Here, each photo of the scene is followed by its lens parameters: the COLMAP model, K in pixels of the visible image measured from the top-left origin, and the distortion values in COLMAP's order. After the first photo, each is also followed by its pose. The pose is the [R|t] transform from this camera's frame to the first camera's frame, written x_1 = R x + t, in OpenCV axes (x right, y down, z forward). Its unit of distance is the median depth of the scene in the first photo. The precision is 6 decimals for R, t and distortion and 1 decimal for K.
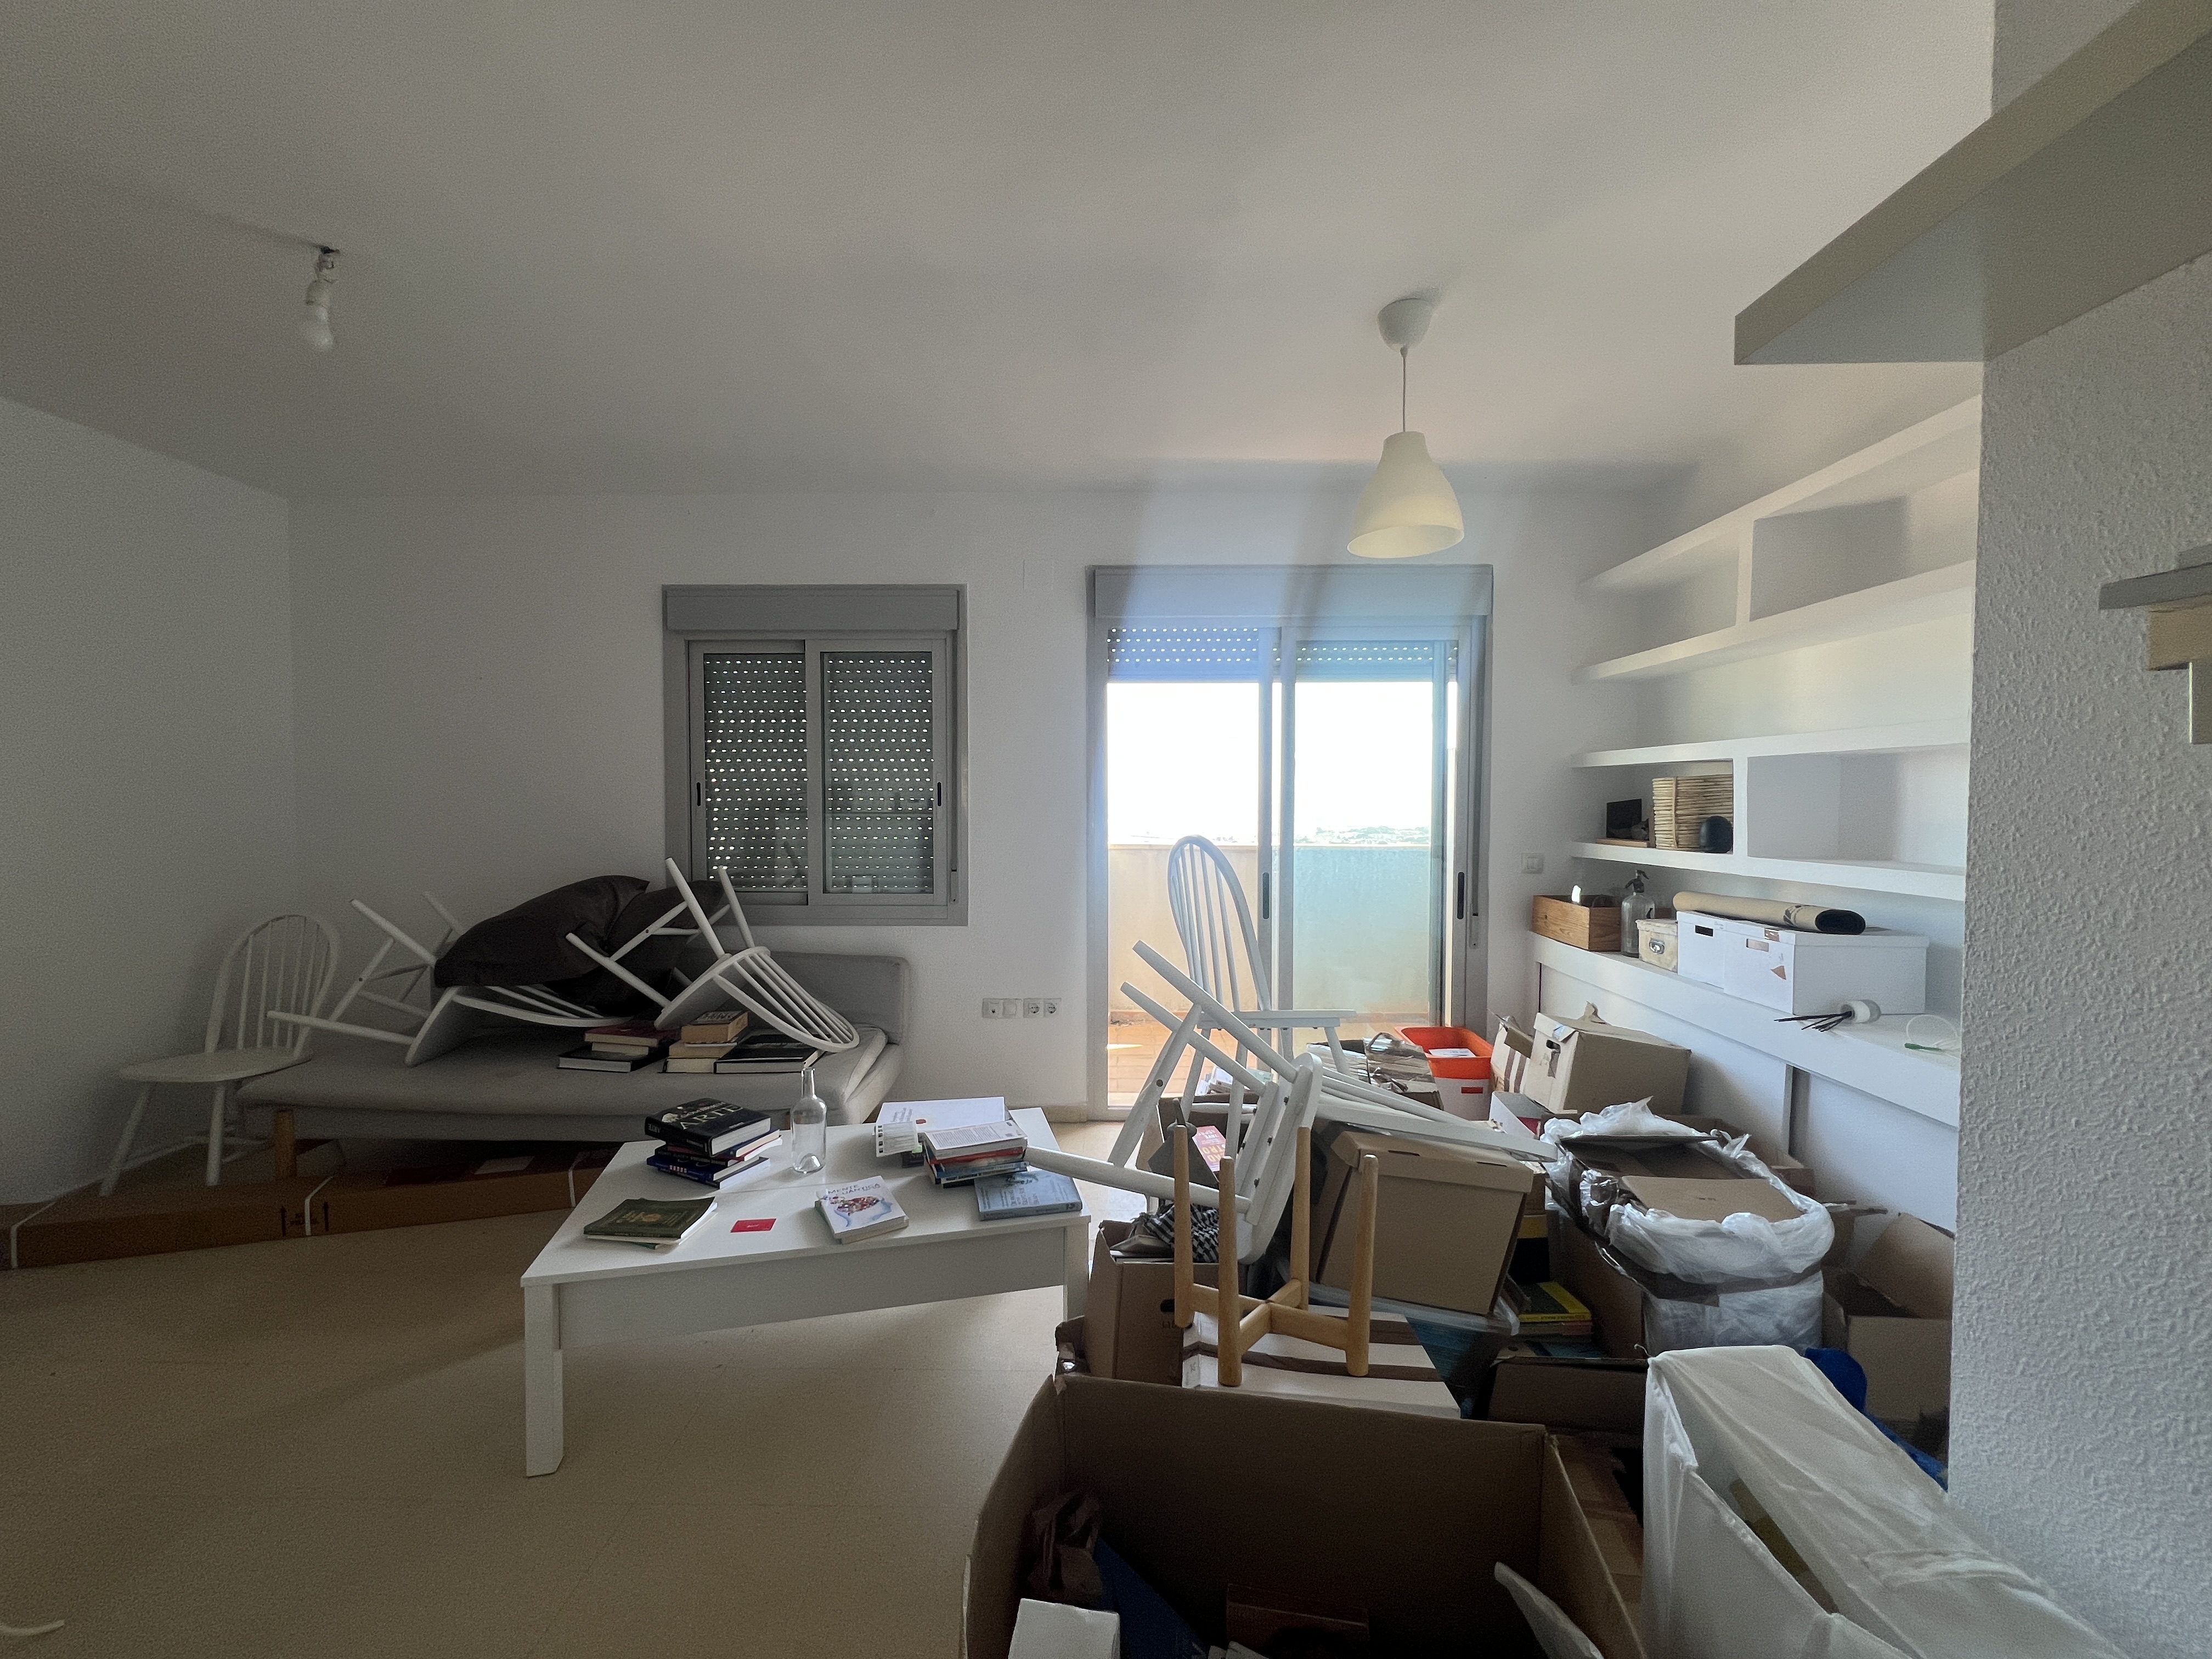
lens RADIAL K [[897.2, 0, 1101.1], [0, 897.2, 821.5], [0, 0, 1]] dist [-0.000373, -0.000041]
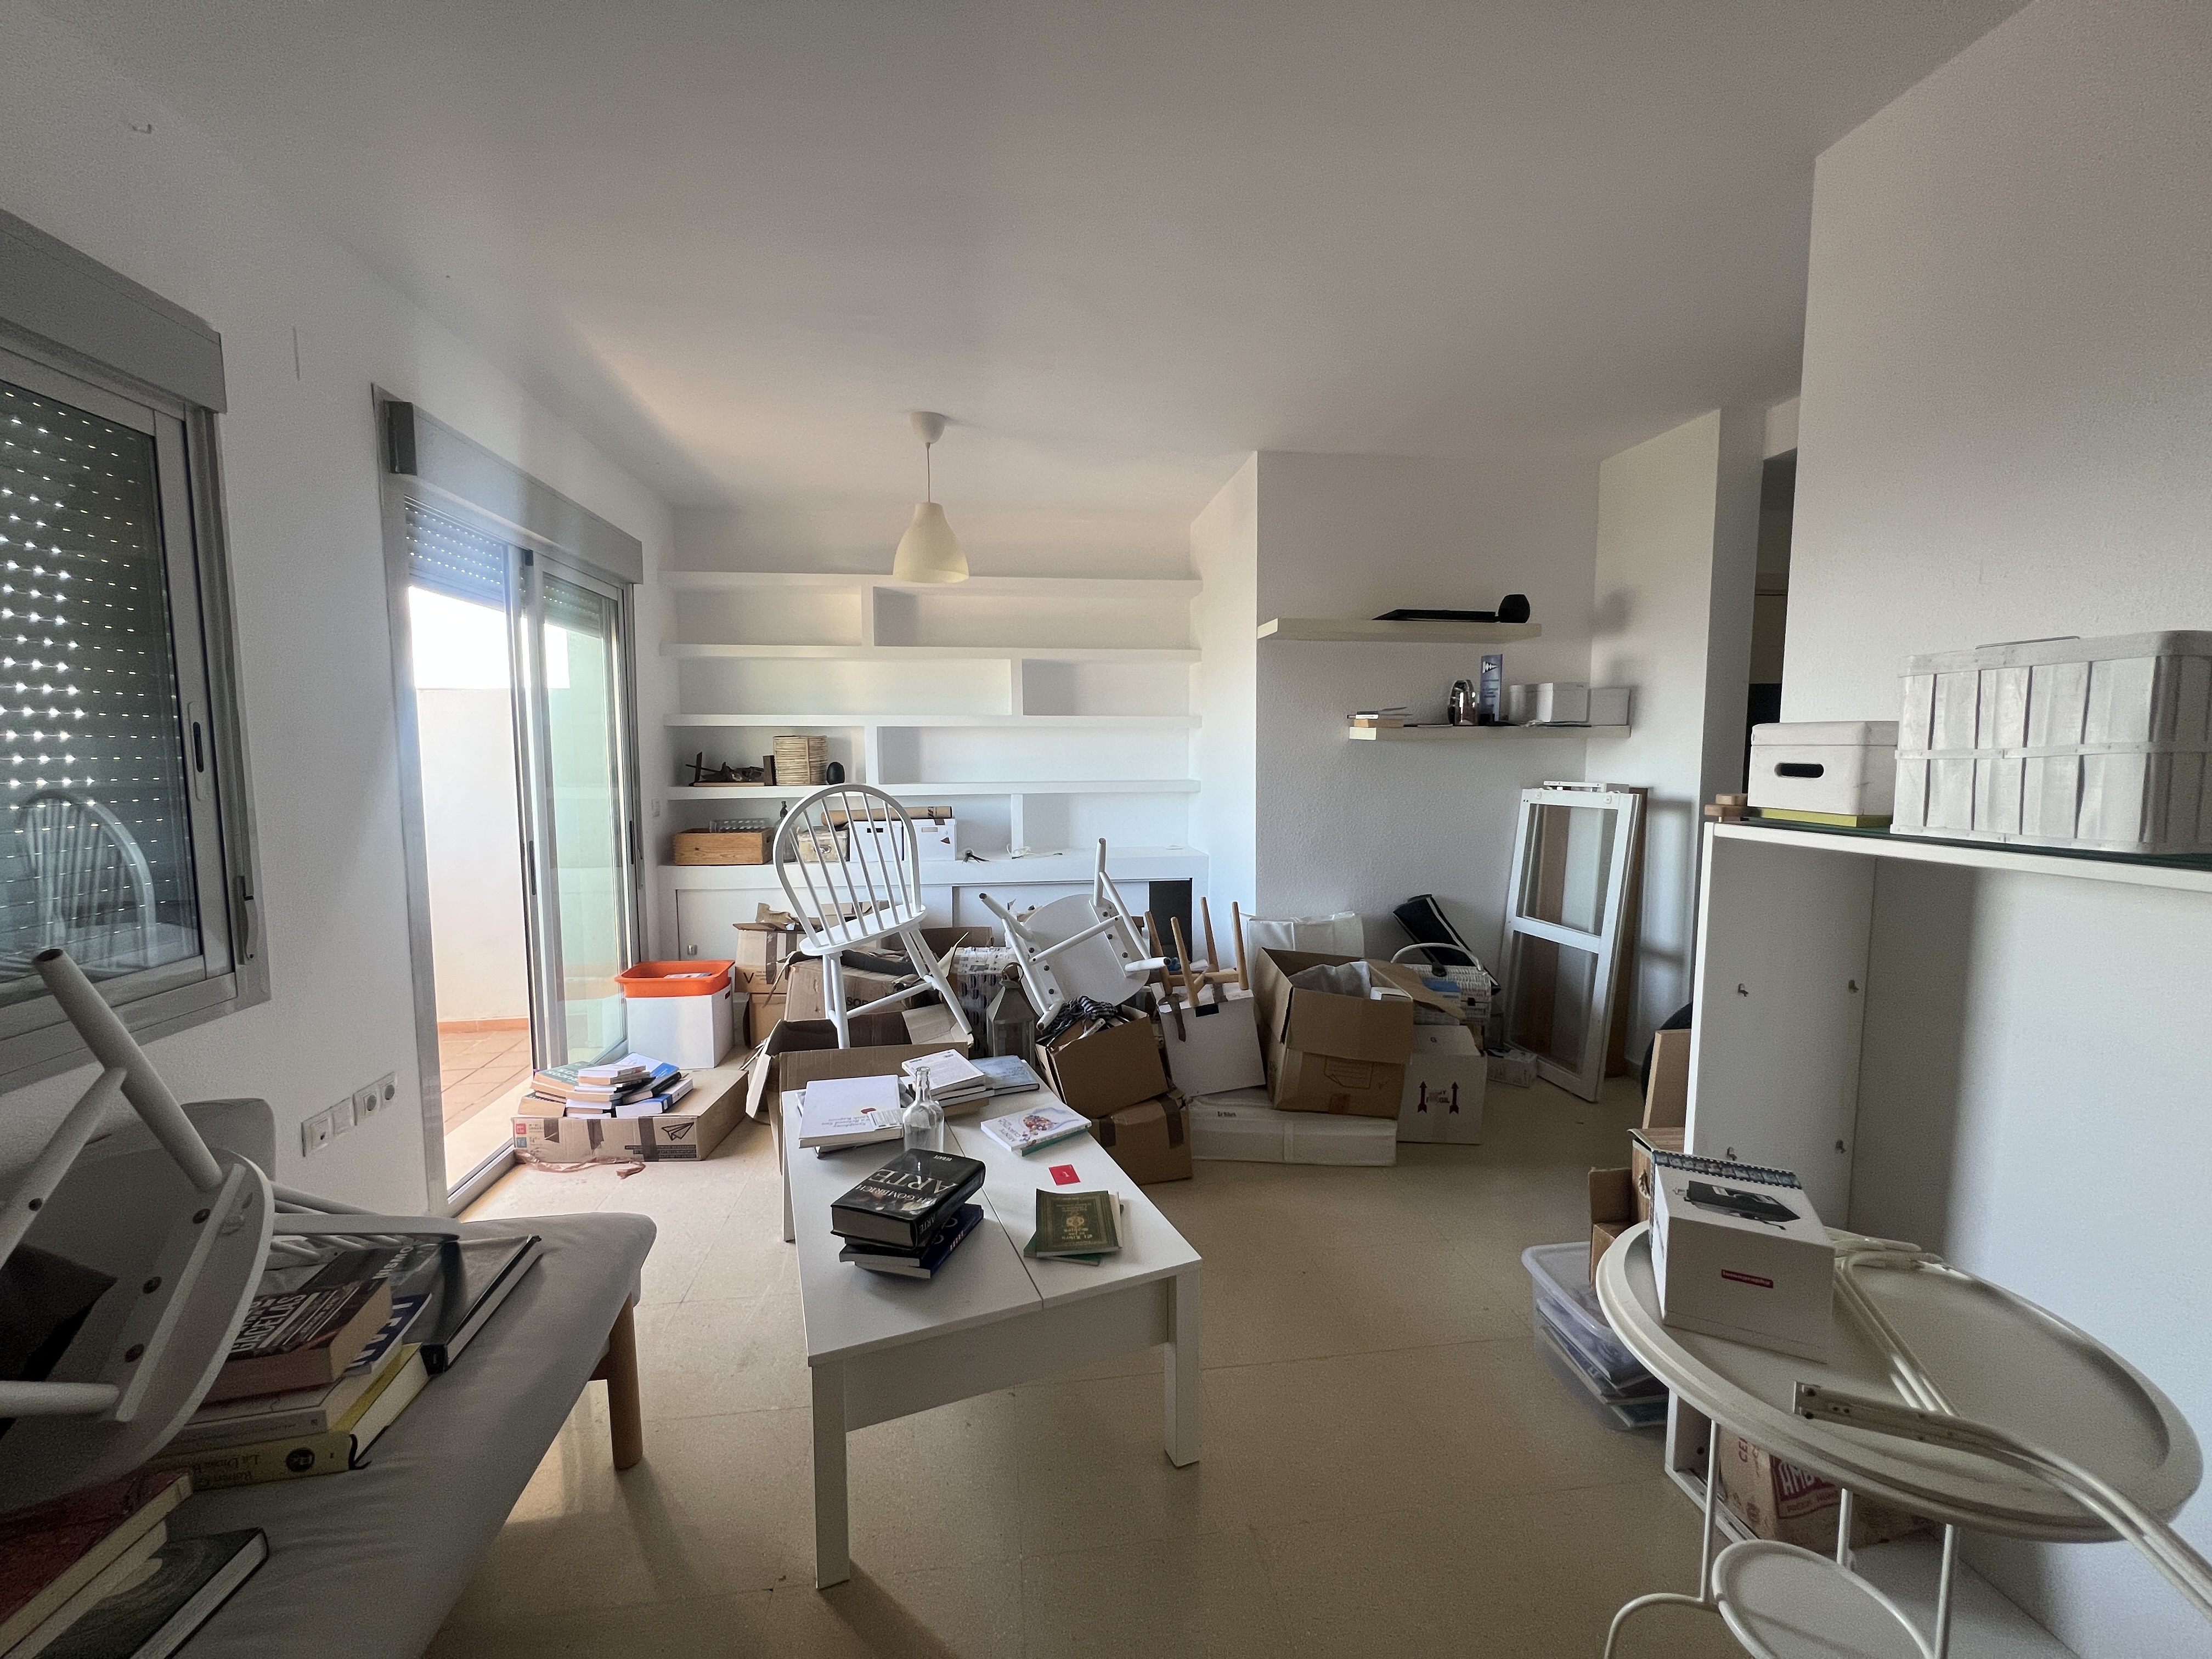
lens RADIAL K [[897.2, 0, 1105.2], [0, 897.2, 830.3], [0, 0, 1]] dist [-0.000373, -0.000041]
pose [[-0.160644, -0.094101, 0.982516, -0.753801], [0.028529, 0.994586, 0.099922, -0.022905], [-0.986600, 0.044082, -0.157090, 0.606355]]
